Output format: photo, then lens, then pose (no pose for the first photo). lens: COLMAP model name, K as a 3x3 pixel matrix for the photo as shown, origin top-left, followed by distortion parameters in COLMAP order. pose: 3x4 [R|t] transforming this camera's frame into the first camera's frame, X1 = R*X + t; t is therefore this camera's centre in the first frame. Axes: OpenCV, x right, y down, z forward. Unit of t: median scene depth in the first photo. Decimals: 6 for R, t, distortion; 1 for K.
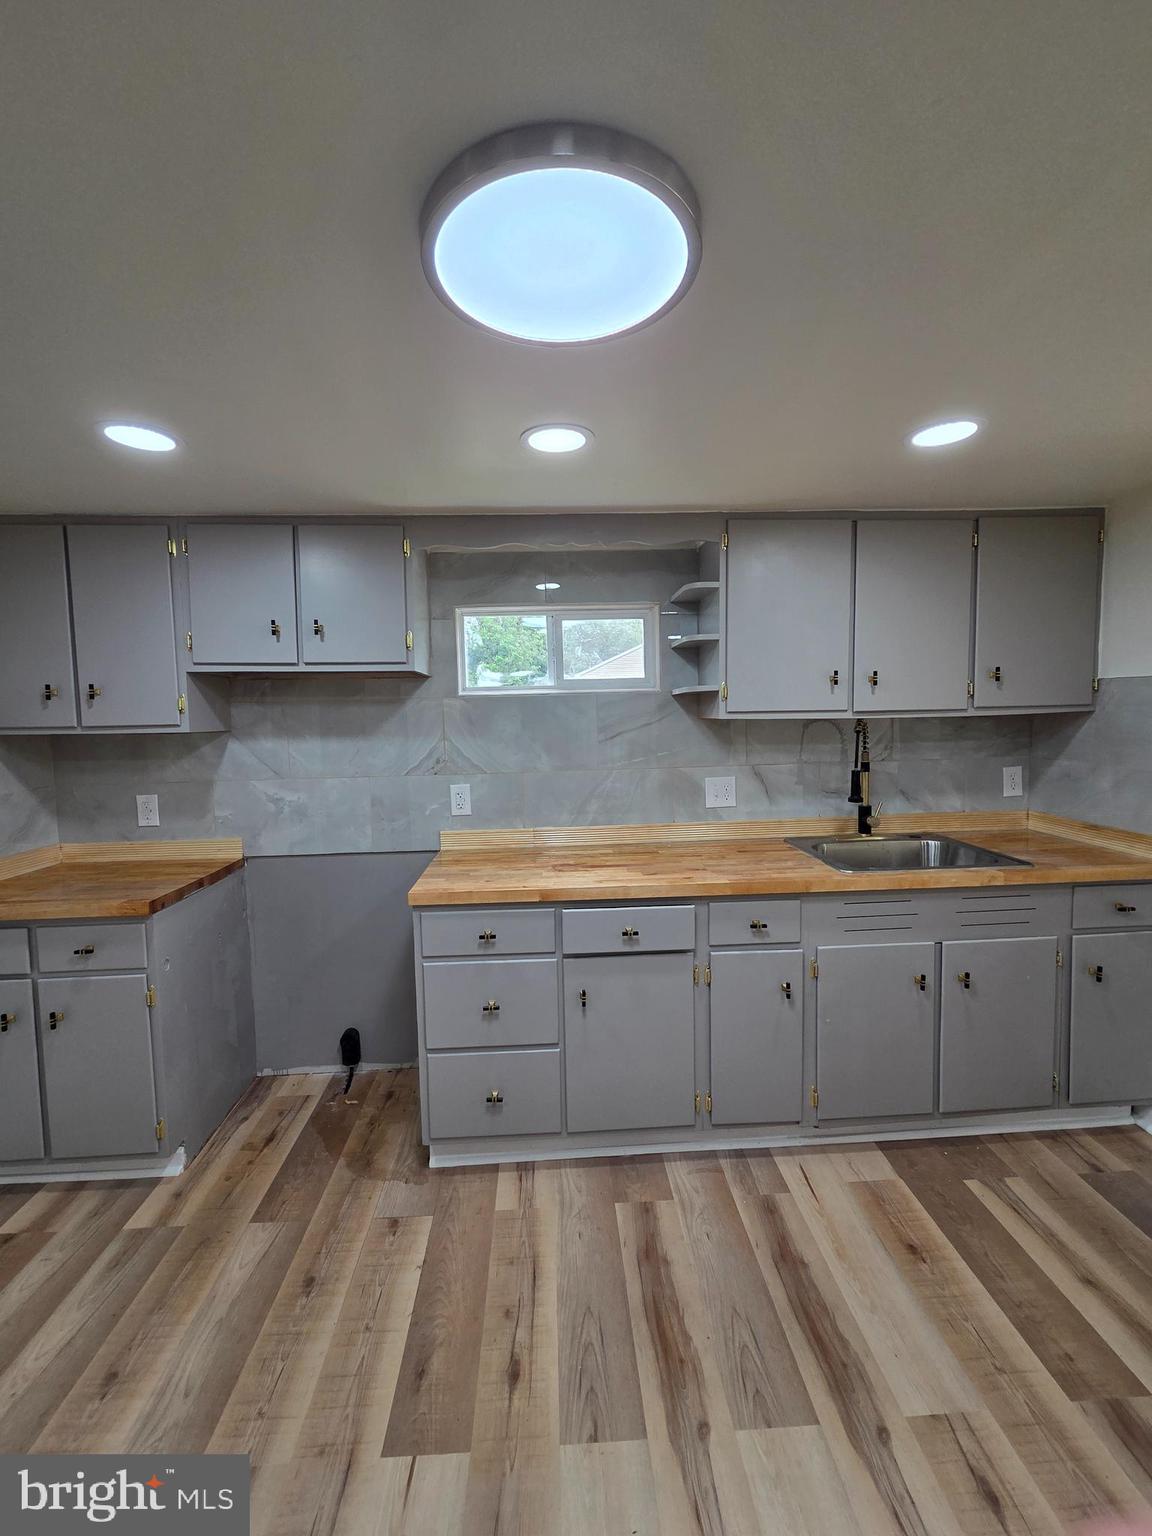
lens RADIAL K [[631.1, 0, 573.7], [0, 631.1, 761.6], [0, 0, 1]] dist [0.000550, 0.000632]
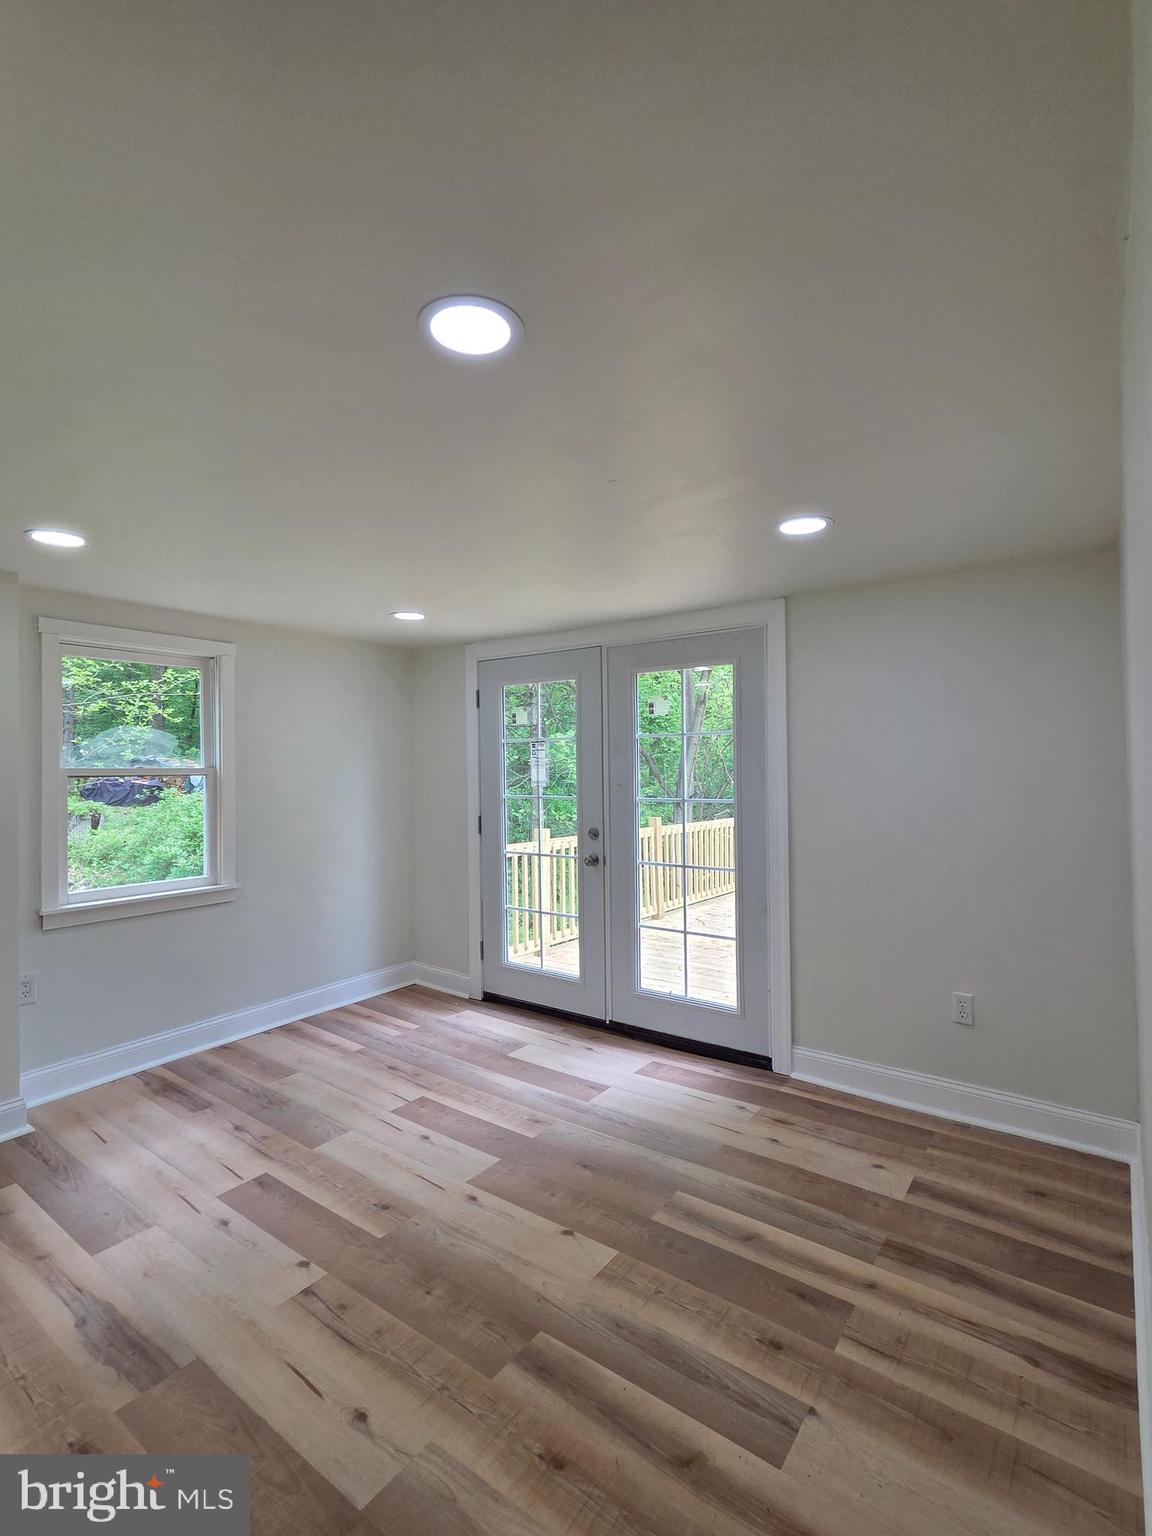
lens RADIAL K [[724.4, 0, 611.9], [0, 724.4, 761.0], [0, 0, 1]] dist [-0.002340, 0.004214]
pose [[-0.615400, 0.013502, -0.788099, 0.953463], [-0.055010, 0.996680, 0.060031, -0.058966], [0.786293, 0.080296, -0.612614, 1.250122]]
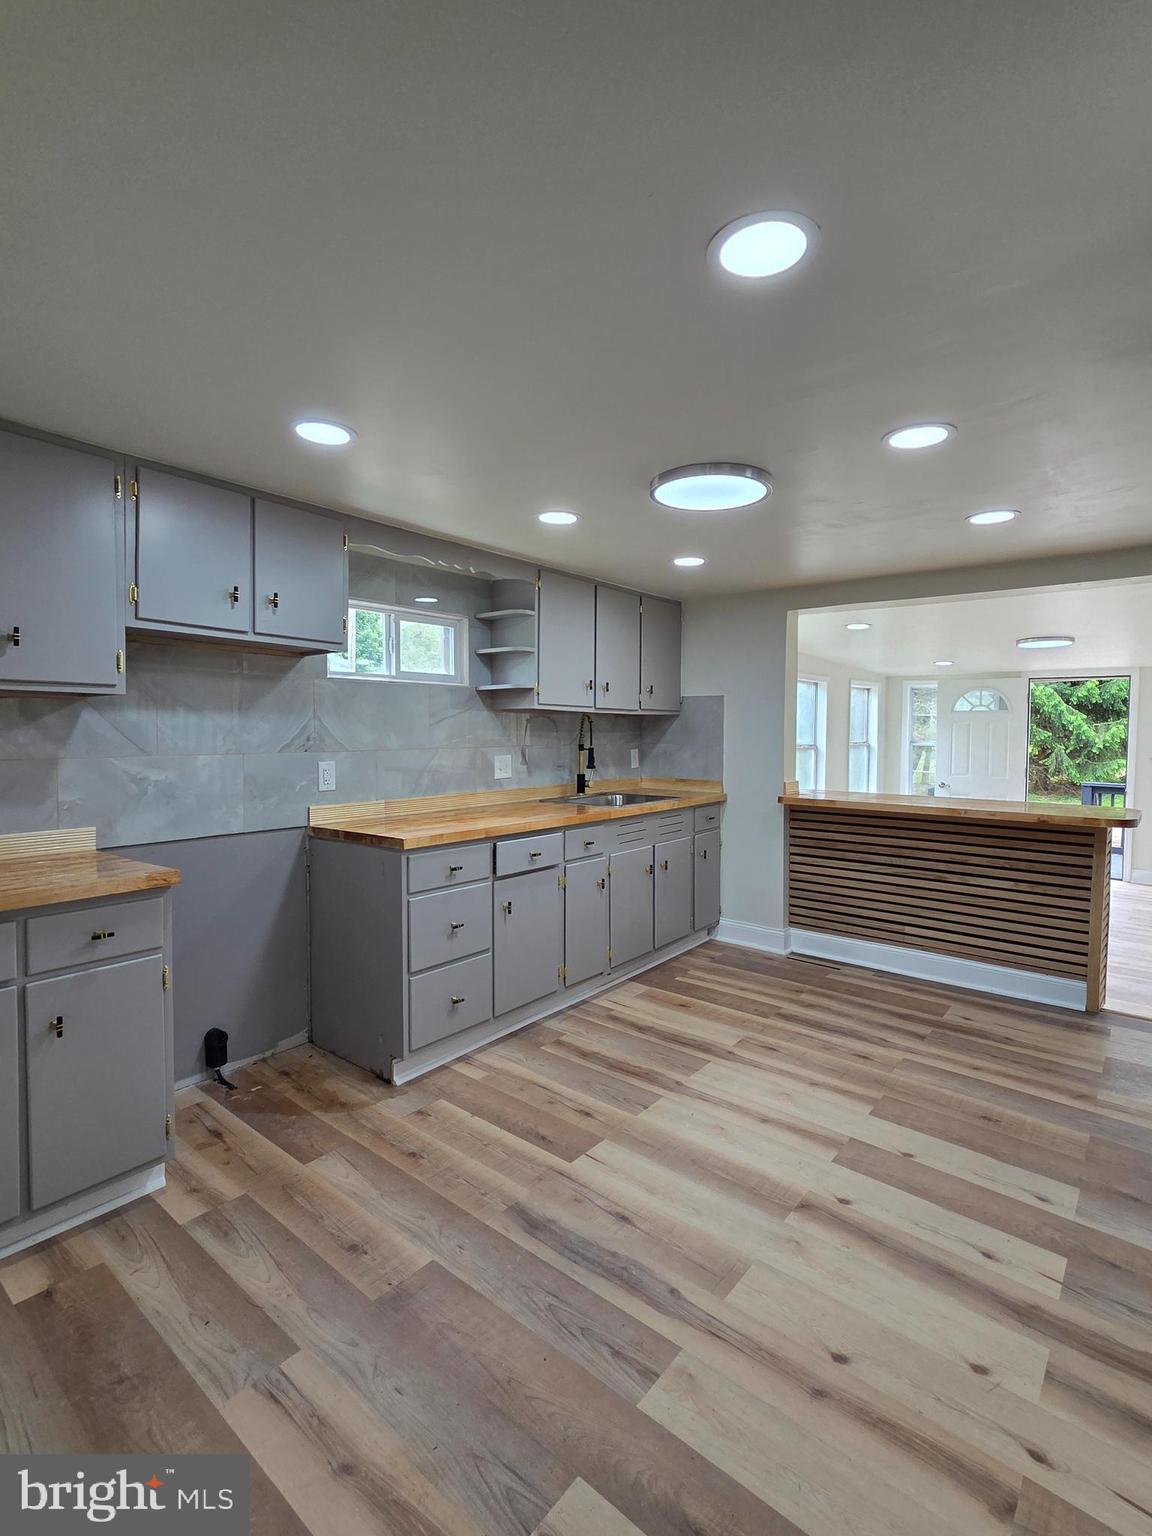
lens RADIAL K [[724.4, 0, 577.5], [0, 724.4, 757.2], [0, 0, 1]] dist [-0.002340, 0.004214]
pose [[0.666471, -0.003085, 0.745525, -0.997143], [0.039113, 0.998759, -0.030833, 0.102647], [-0.744504, 0.049709, 0.665765, -0.148580]]
